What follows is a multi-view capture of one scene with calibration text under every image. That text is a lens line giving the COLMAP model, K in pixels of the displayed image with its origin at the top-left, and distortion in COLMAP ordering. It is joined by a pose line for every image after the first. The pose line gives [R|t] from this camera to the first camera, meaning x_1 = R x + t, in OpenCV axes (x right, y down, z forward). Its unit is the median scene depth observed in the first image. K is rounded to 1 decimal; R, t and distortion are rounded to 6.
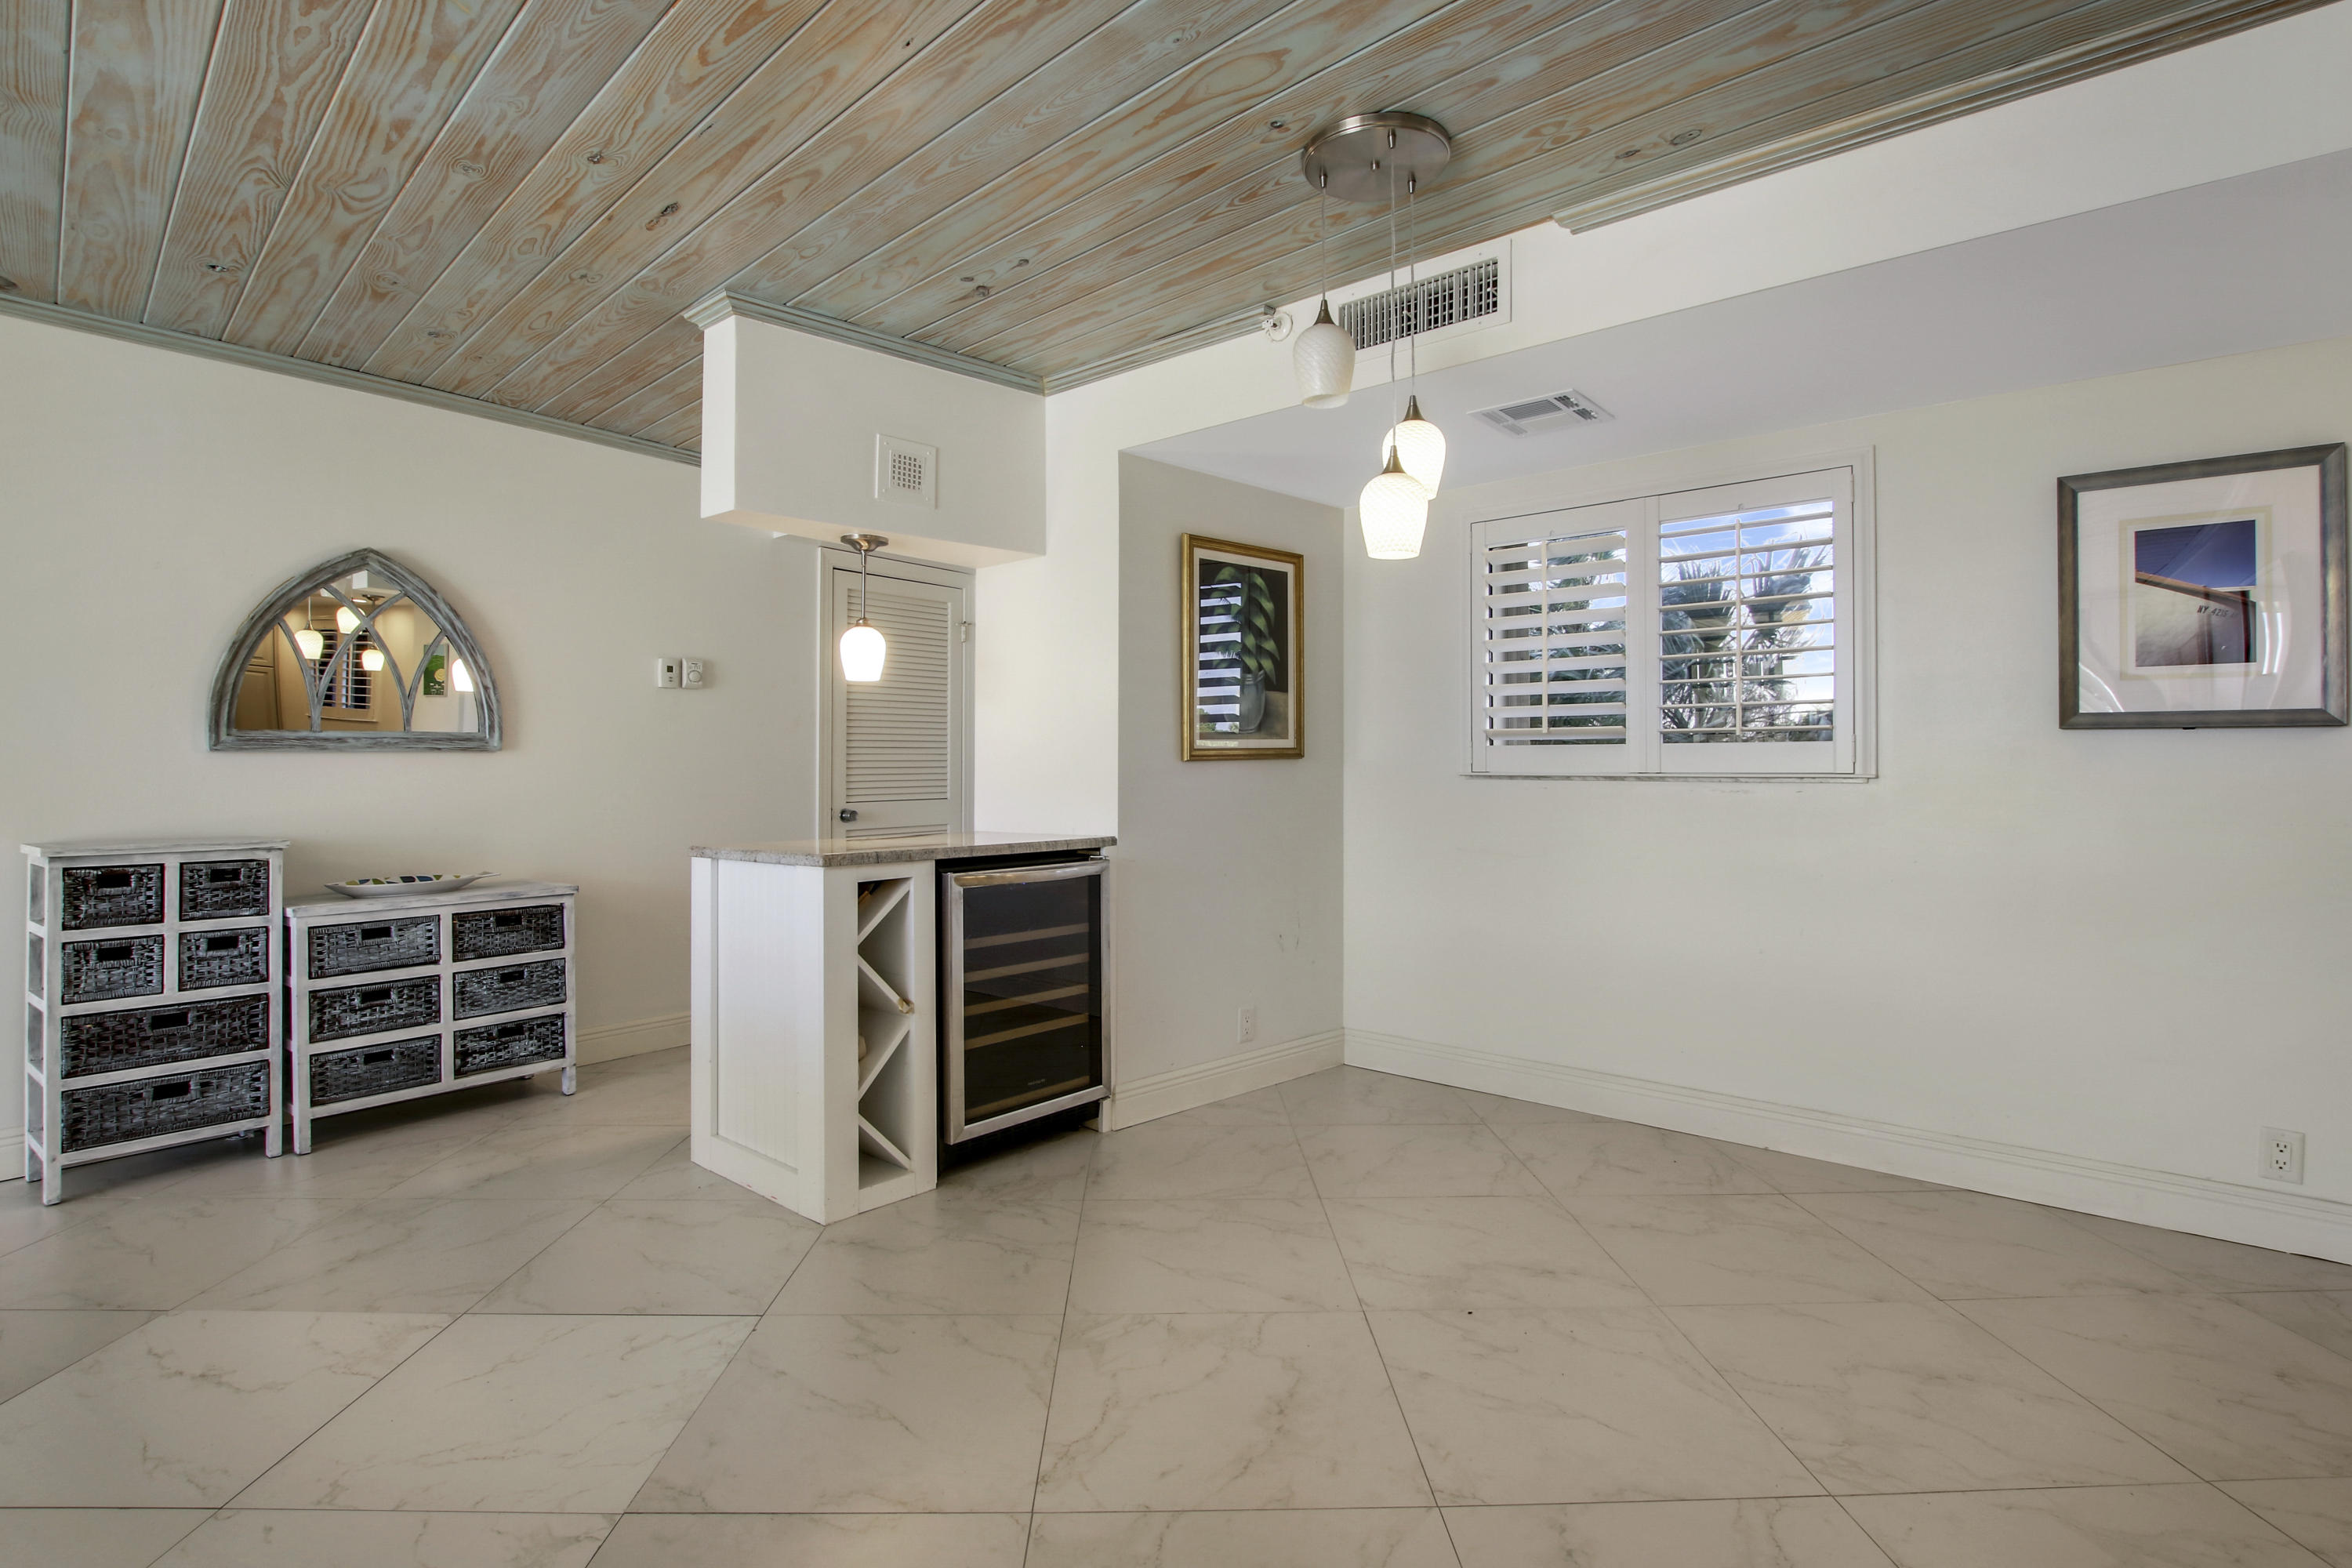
lens RADIAL K [[1101.7, 0, 1121.5], [0, 1101.7, 761.4], [0, 0, 1]] dist [-0.019996, 0.001217]
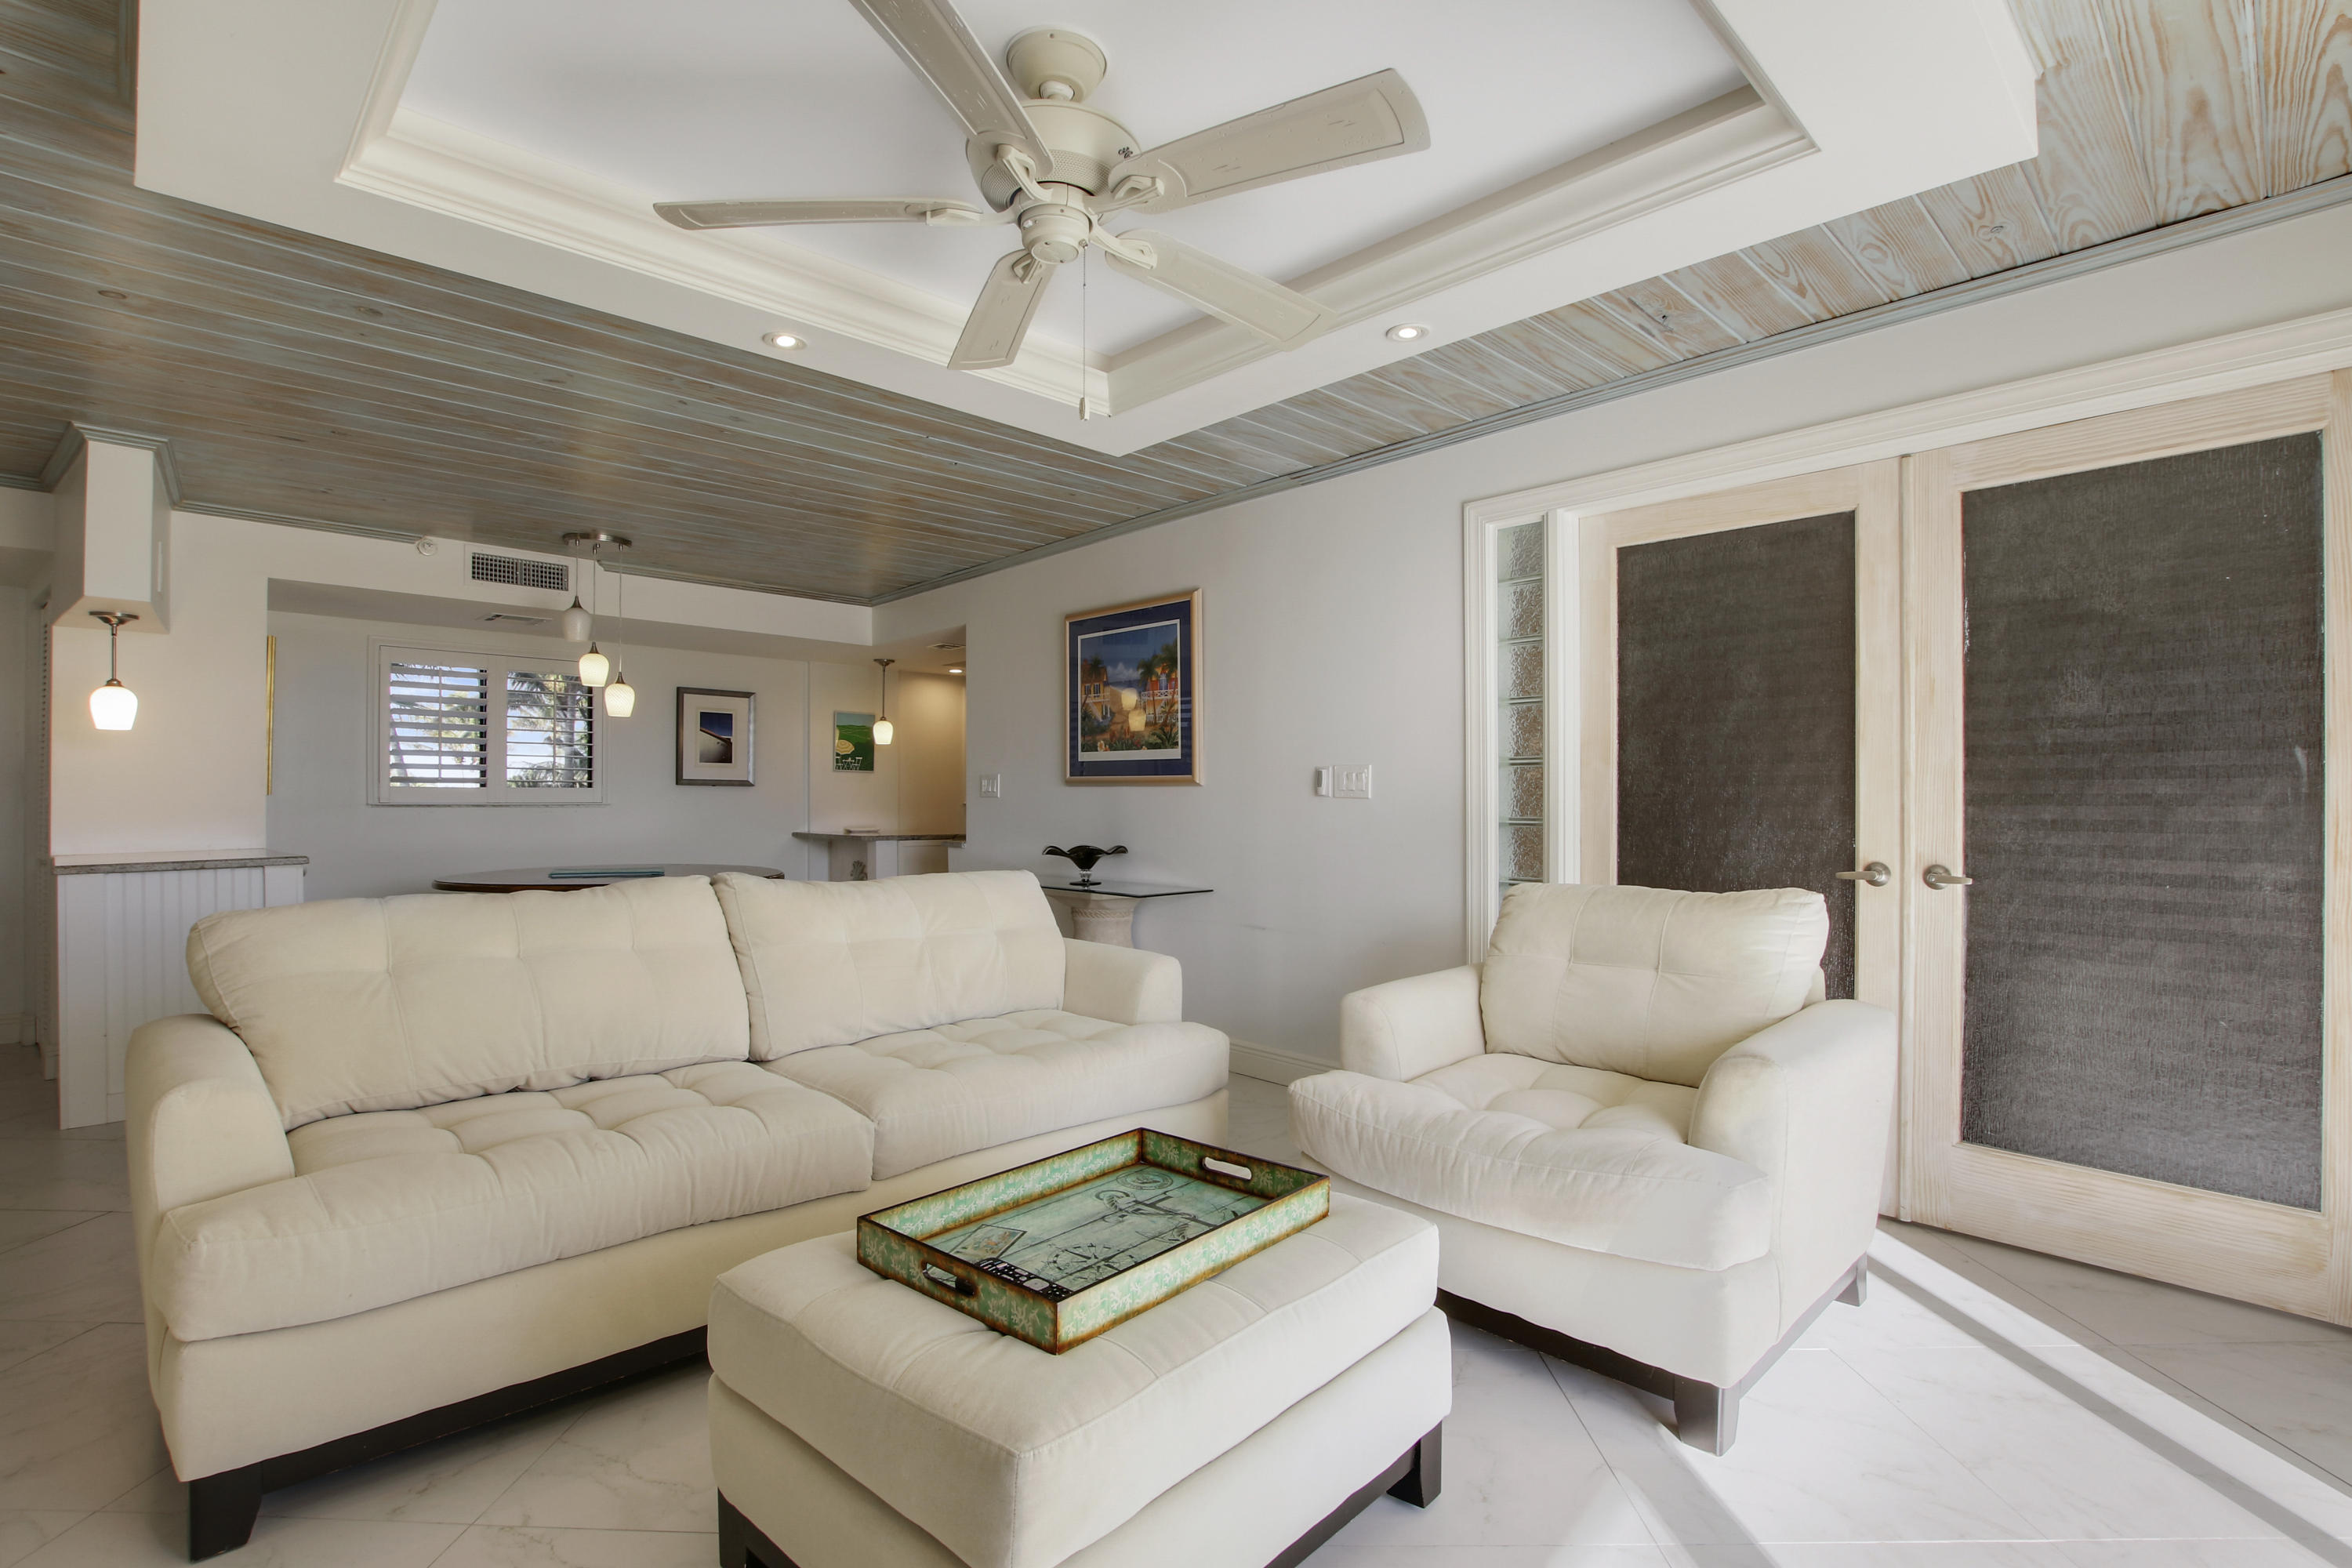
lens RADIAL K [[1101.7, 0, 1206.8], [0, 1101.7, 802.4], [0, 0, 1]] dist [-0.019996, 0.001217]
pose [[0.019048, -0.003188, 0.999813, -1.692993], [-0.005719, 0.999978, 0.003298, -0.004301], [-0.999802, -0.005781, 0.019030, -0.297295]]
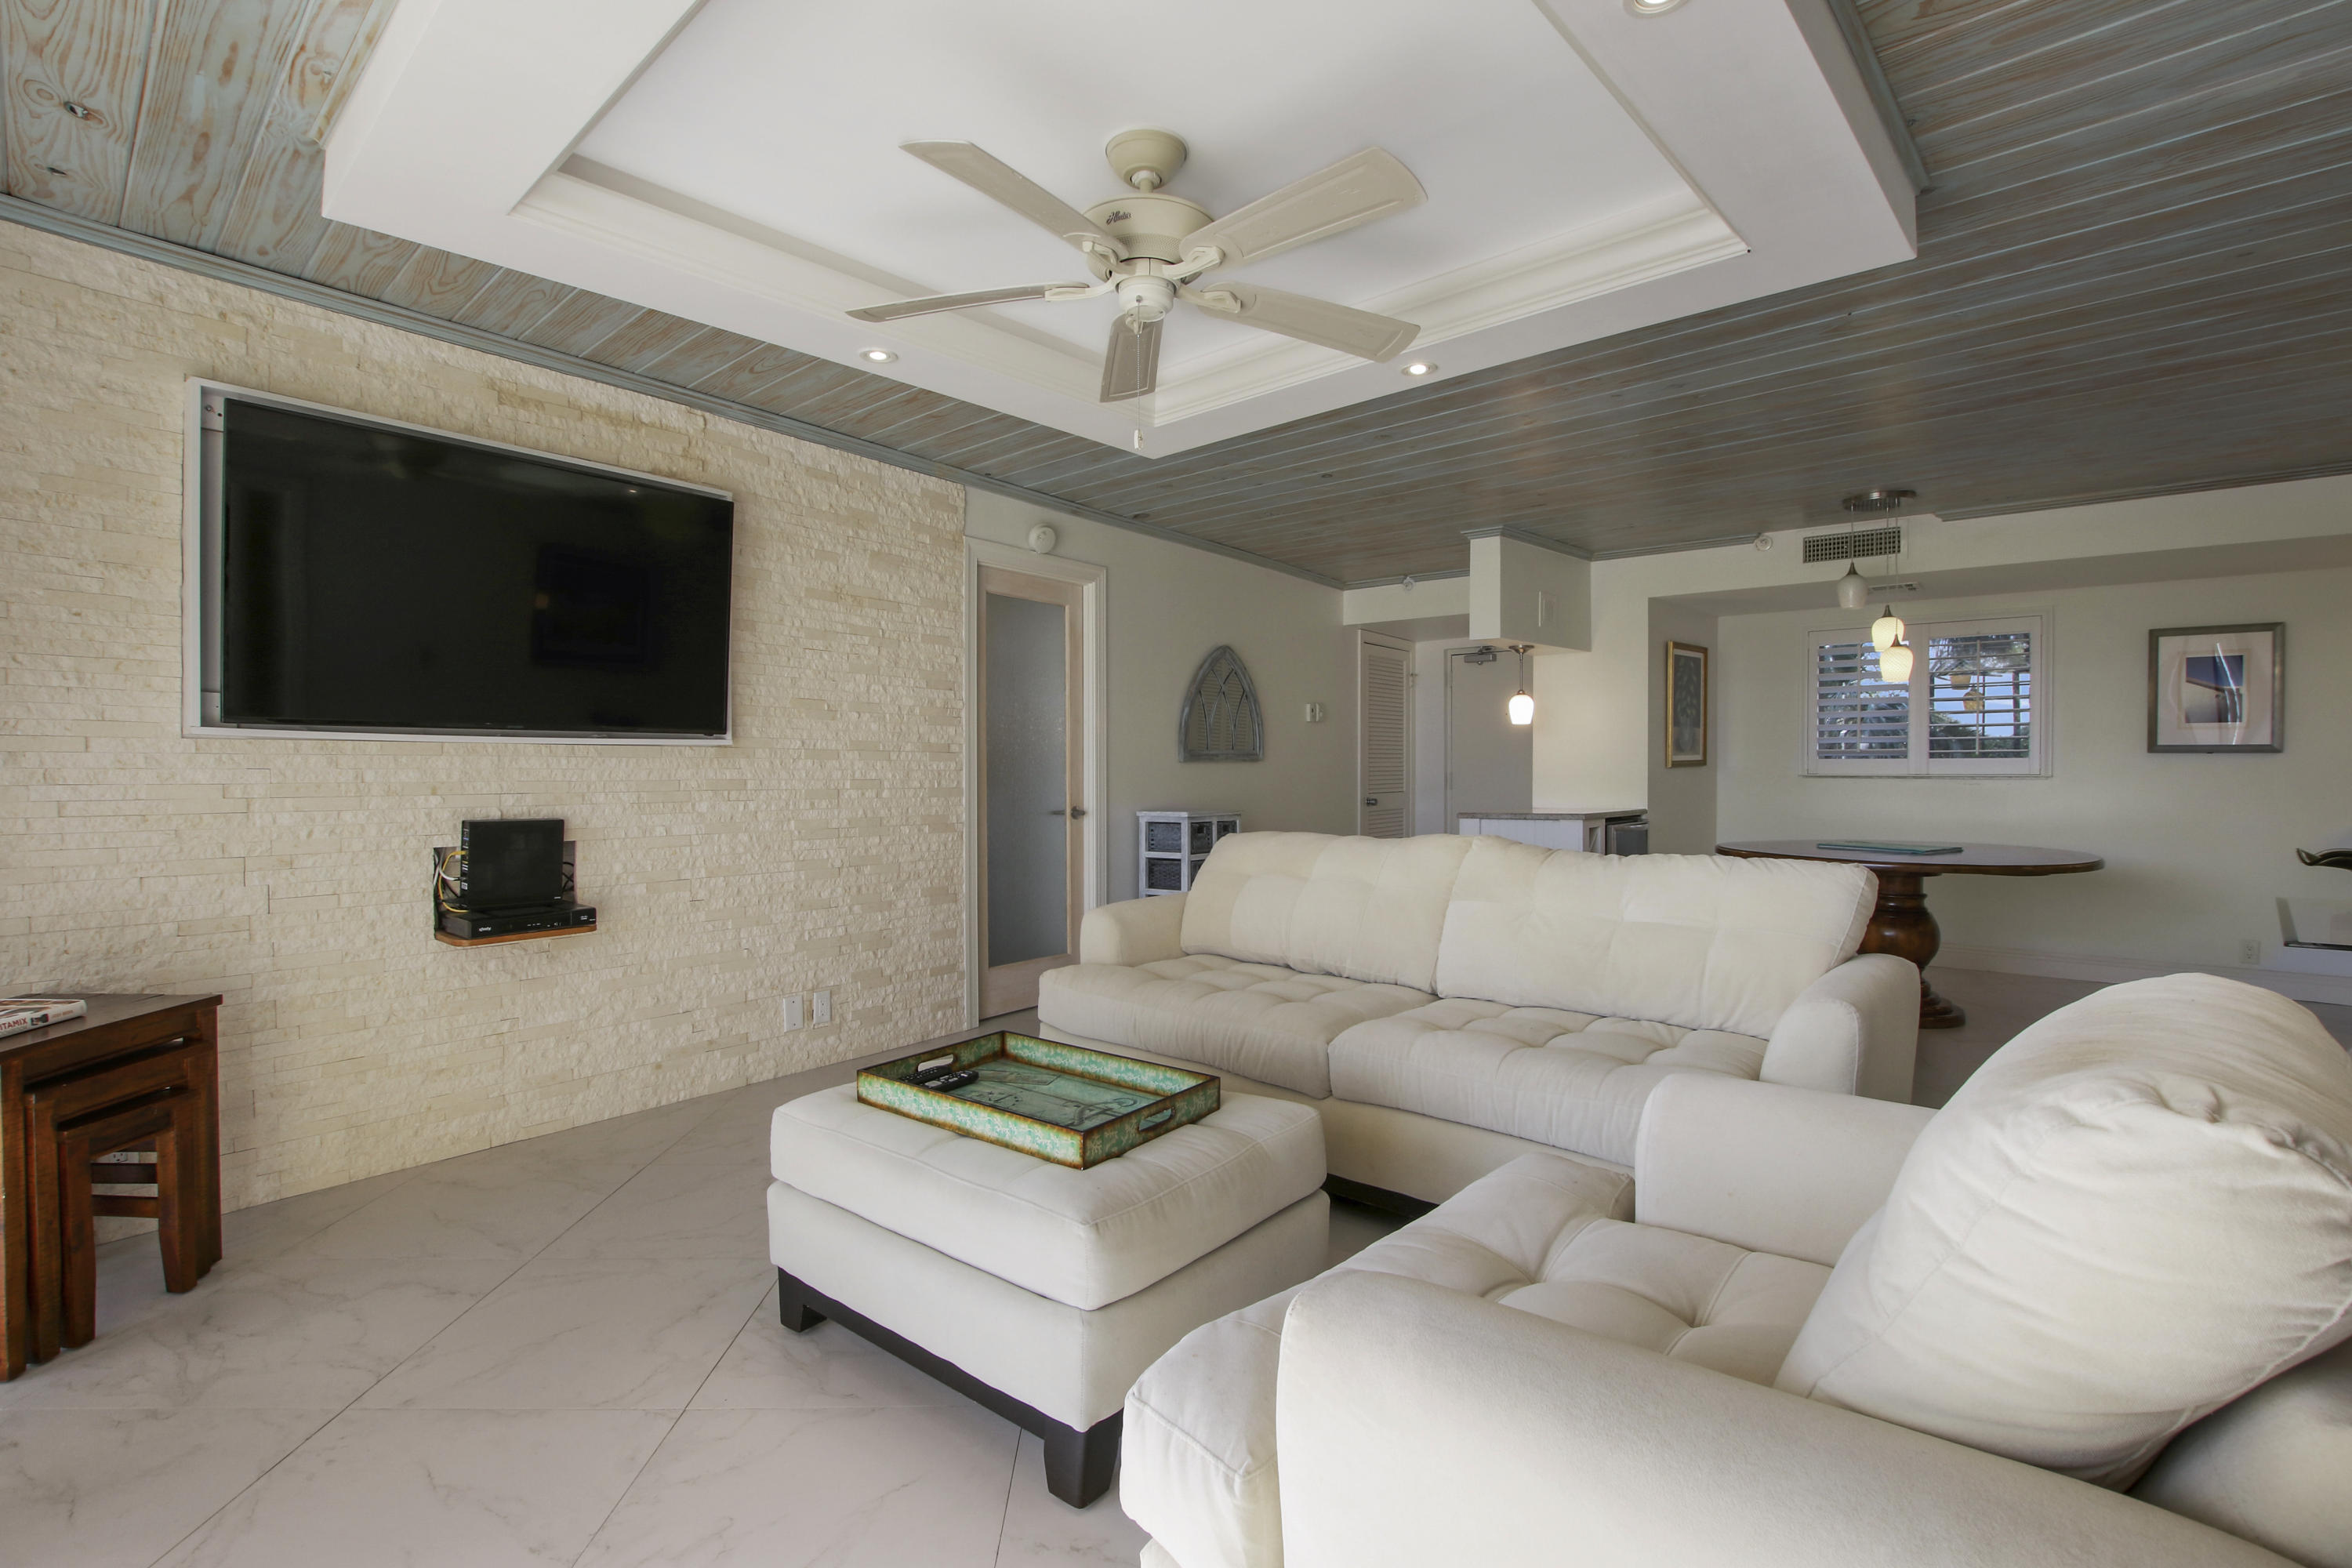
lens RADIAL K [[1093.1, 0, 1154.8], [0, 1093.1, 795.9], [0, 0, 1]] dist [-0.029362, 0.001767]
pose [[0.999733, -0.001517, 0.023078, -1.057293], [0.000874, 0.999611, 0.027867, -0.005224], [-0.023111, -0.027840, 0.999345, -0.971733]]
